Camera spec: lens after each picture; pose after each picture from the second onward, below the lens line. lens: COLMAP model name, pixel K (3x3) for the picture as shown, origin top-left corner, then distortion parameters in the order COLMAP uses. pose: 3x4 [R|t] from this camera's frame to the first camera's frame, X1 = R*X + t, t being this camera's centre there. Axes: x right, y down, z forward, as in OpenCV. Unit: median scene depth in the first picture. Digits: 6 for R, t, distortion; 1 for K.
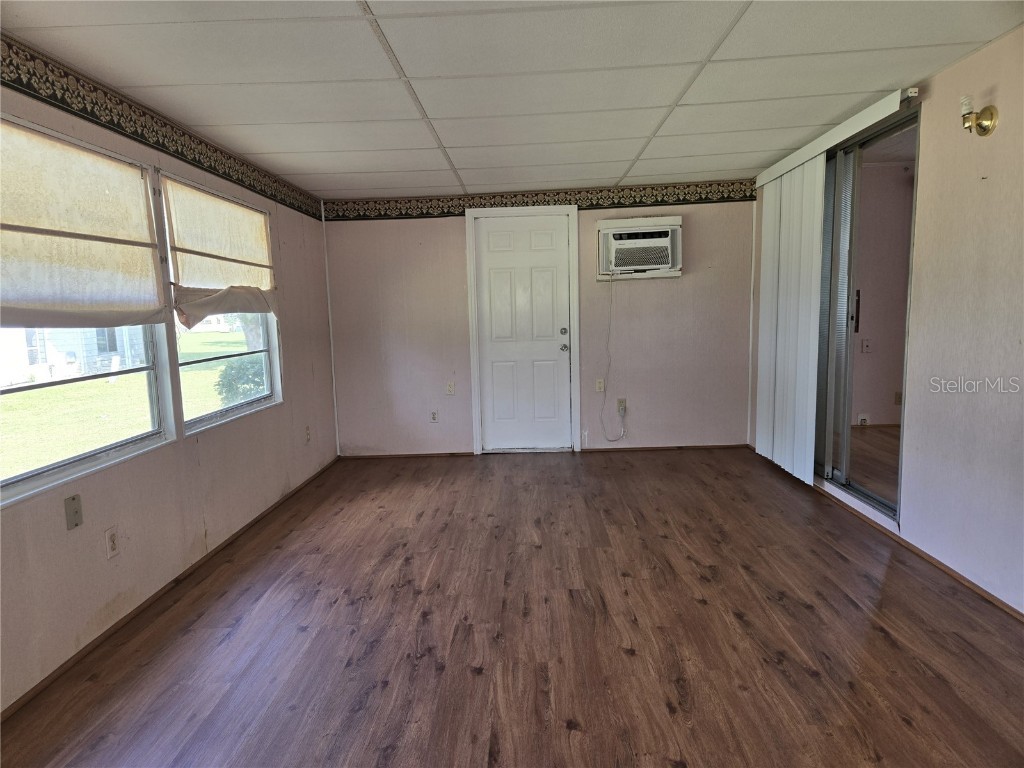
lens RADIAL K [[691.4, 0, 508.5], [0, 691.4, 384.3], [0, 0, 1]] dist [0.072344, -0.054781]
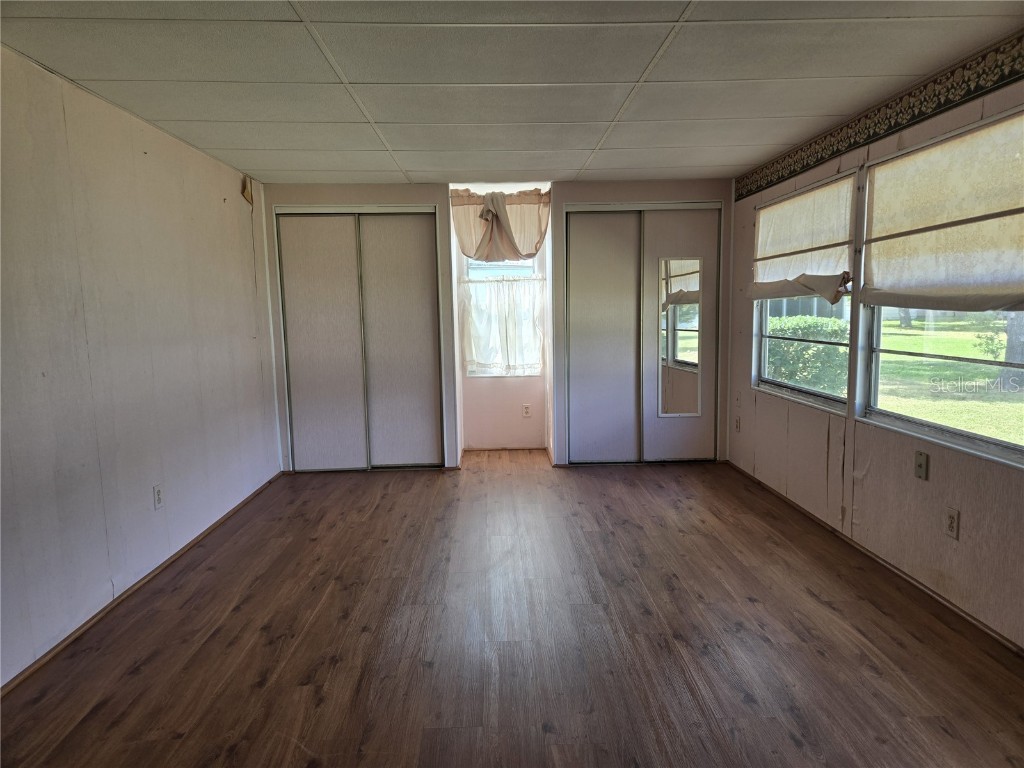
lens RADIAL K [[691.4, 0, 508.5], [0, 691.4, 384.3], [0, 0, 1]] dist [0.072344, -0.054781]
pose [[-0.997127, 0.057372, -0.049455, 0.118201], [0.044902, 0.973539, 0.224066, -0.237530], [0.061002, 0.221202, -0.973318, 1.996996]]
